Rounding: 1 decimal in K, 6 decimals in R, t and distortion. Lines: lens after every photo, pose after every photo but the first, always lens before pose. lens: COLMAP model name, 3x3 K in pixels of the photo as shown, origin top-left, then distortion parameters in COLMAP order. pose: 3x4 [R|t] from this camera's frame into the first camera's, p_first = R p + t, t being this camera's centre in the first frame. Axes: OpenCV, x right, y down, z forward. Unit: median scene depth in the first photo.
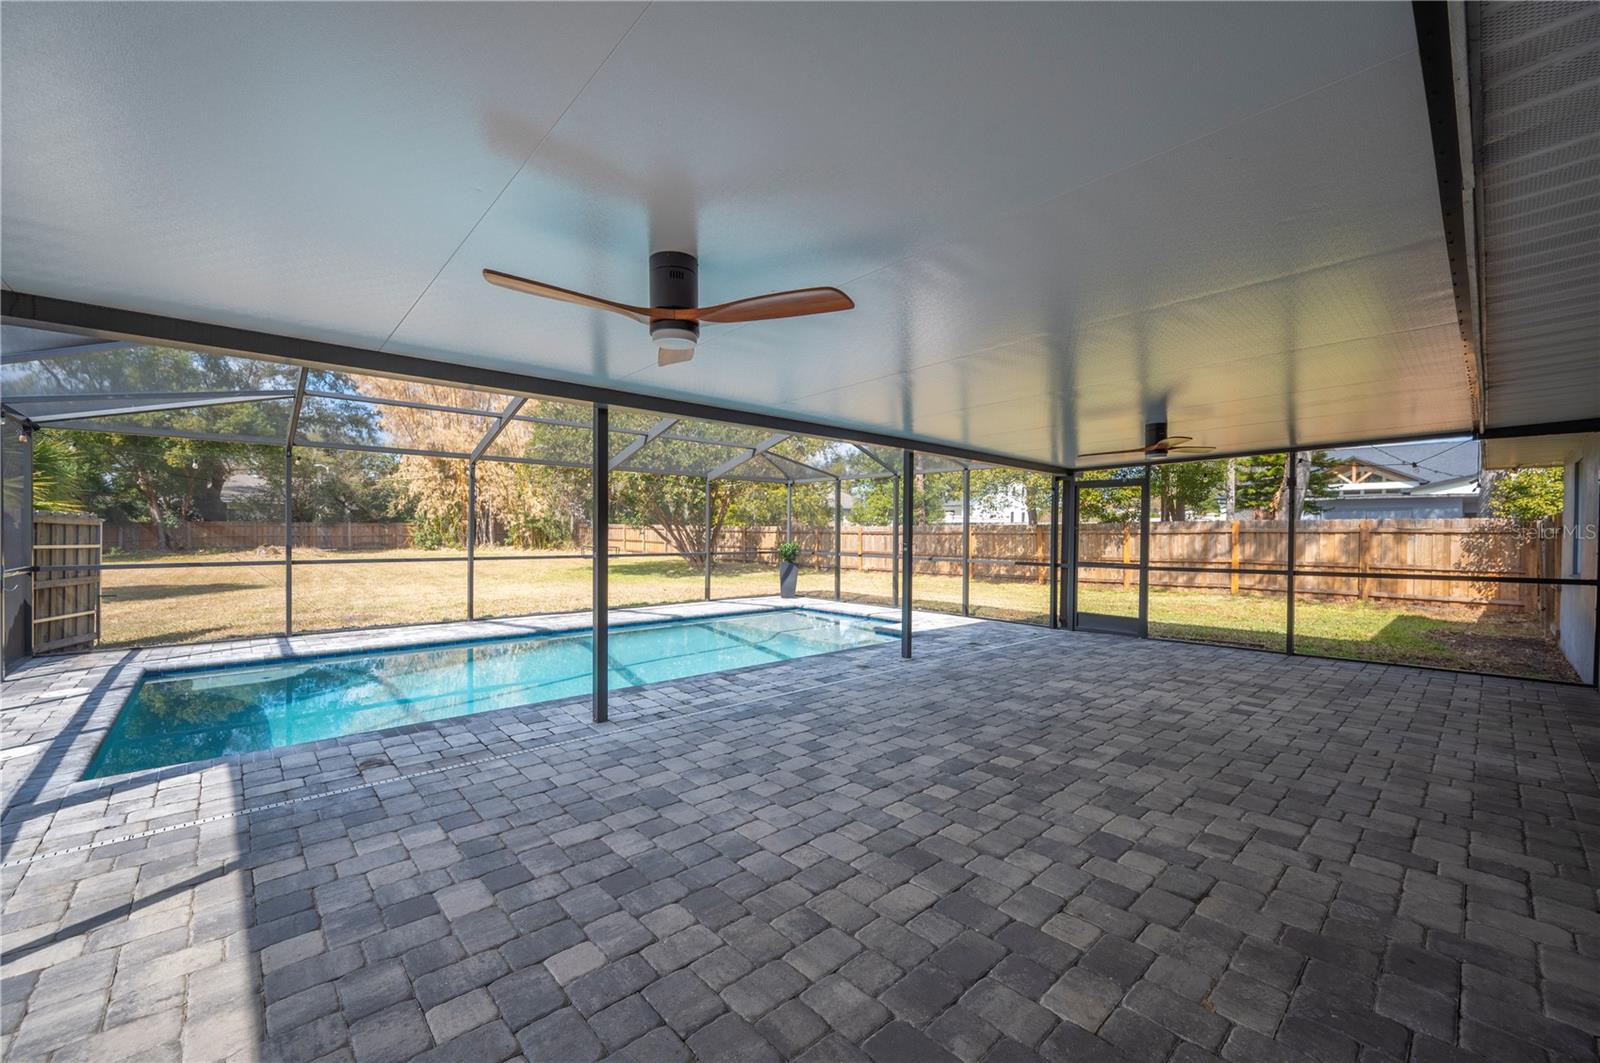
lens RADIAL K [[630.4, 0, 801.0], [0, 630.4, 538.9], [0, 0, 1]] dist [0.000057, -0.000160]
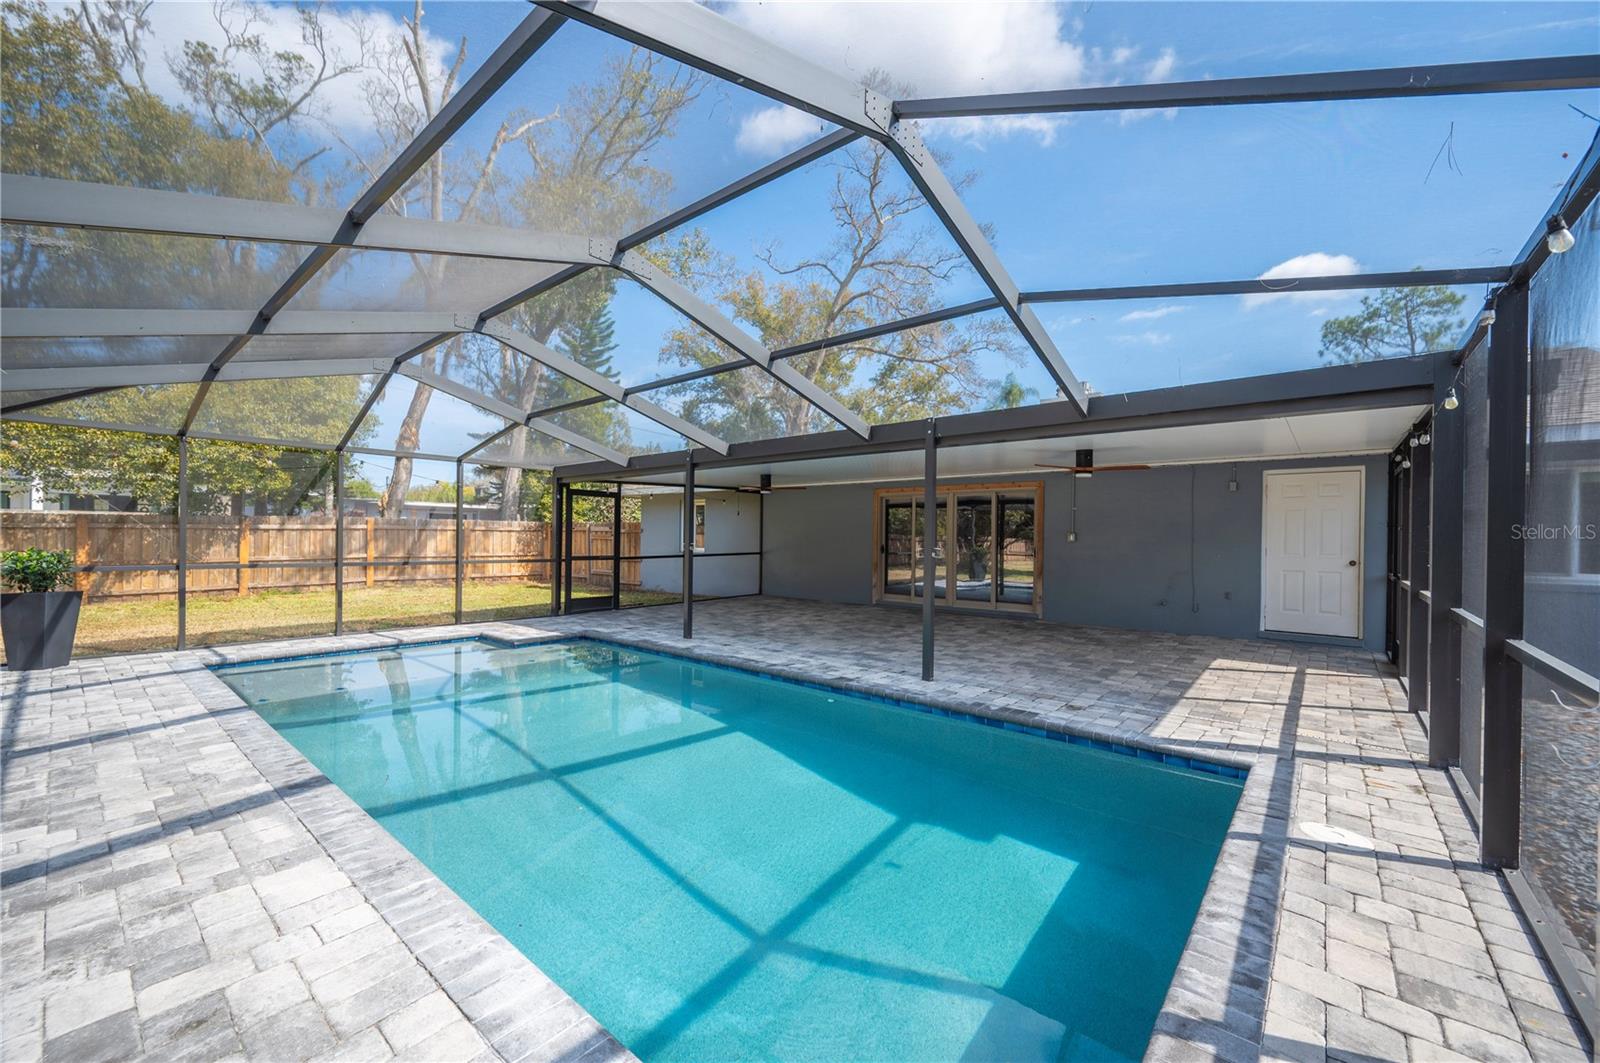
lens RADIAL K [[630.4, 0, 801.0], [0, 630.4, 538.9], [0, 0, 1]] dist [0.000057, -0.000160]
pose [[-0.130950, -0.011191, 0.991326, -0.360034], [-0.000727, 0.999937, 0.011192, -0.005152], [-0.991389, 0.000745, -0.130950, 0.325220]]
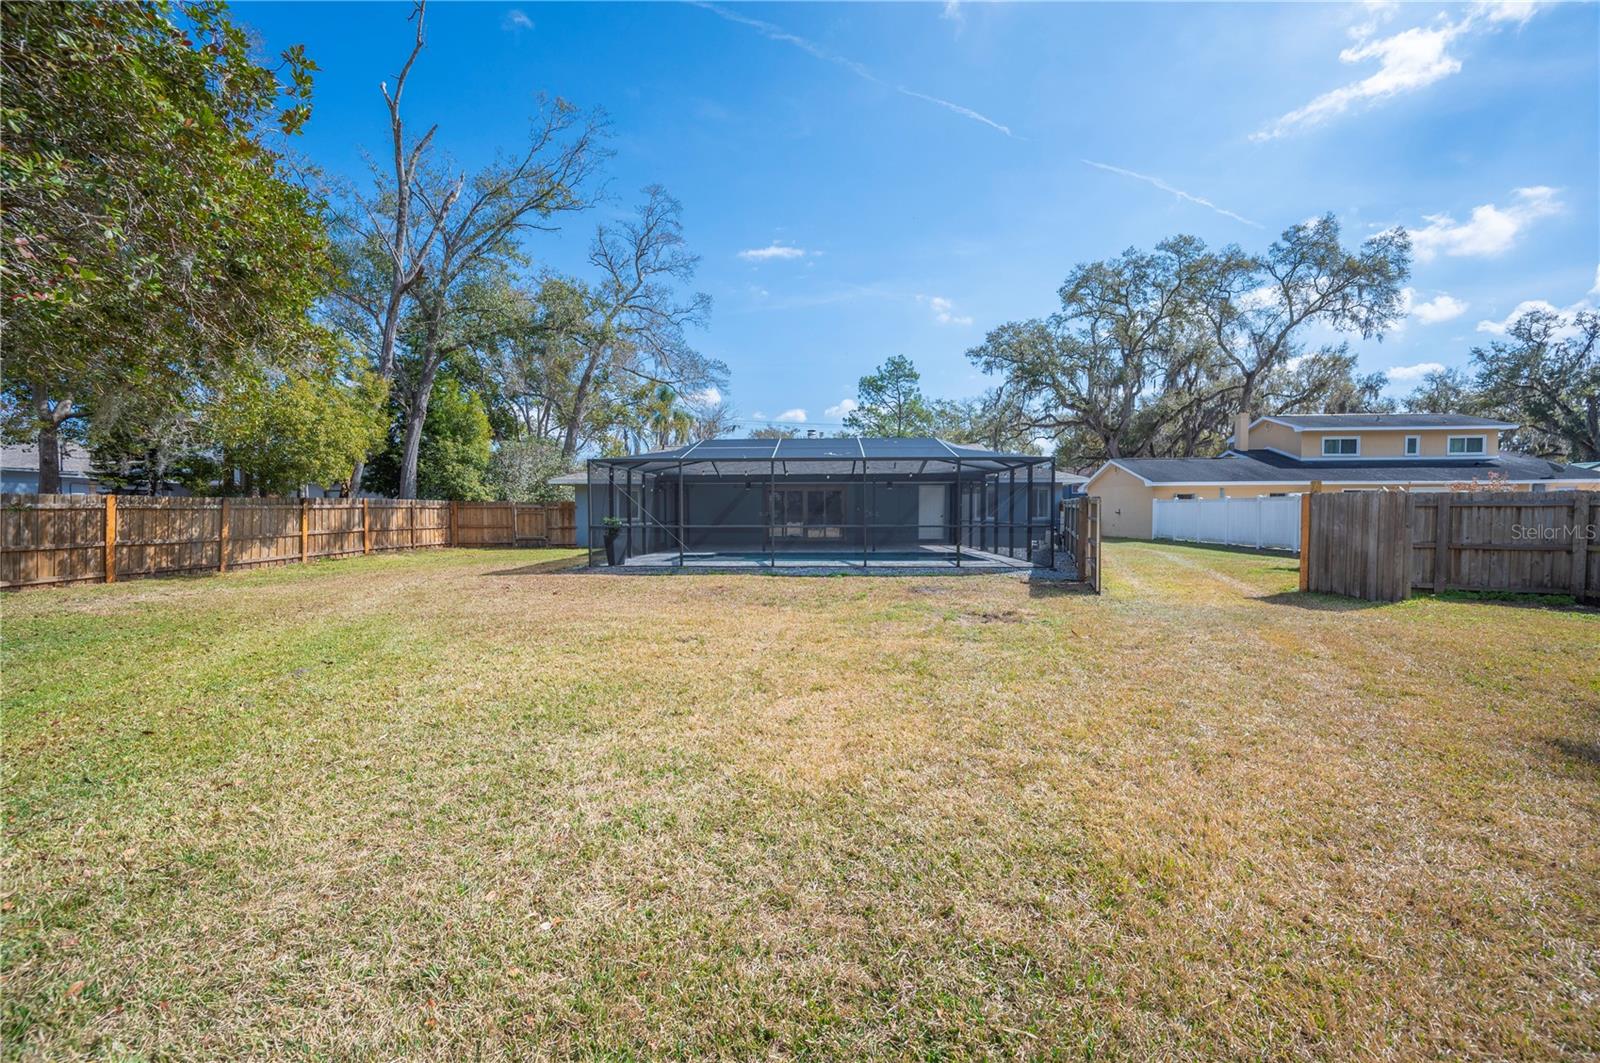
lens RADIAL K [[630.4, 0, 801.0], [0, 630.4, 538.9], [0, 0, 1]] dist [0.000057, -0.000160]
pose [[-0.755156, -0.040049, 0.654321, -0.658156], [-0.007100, 0.998573, 0.052925, -0.017046], [-0.655507, 0.035321, -0.754363, 1.080137]]
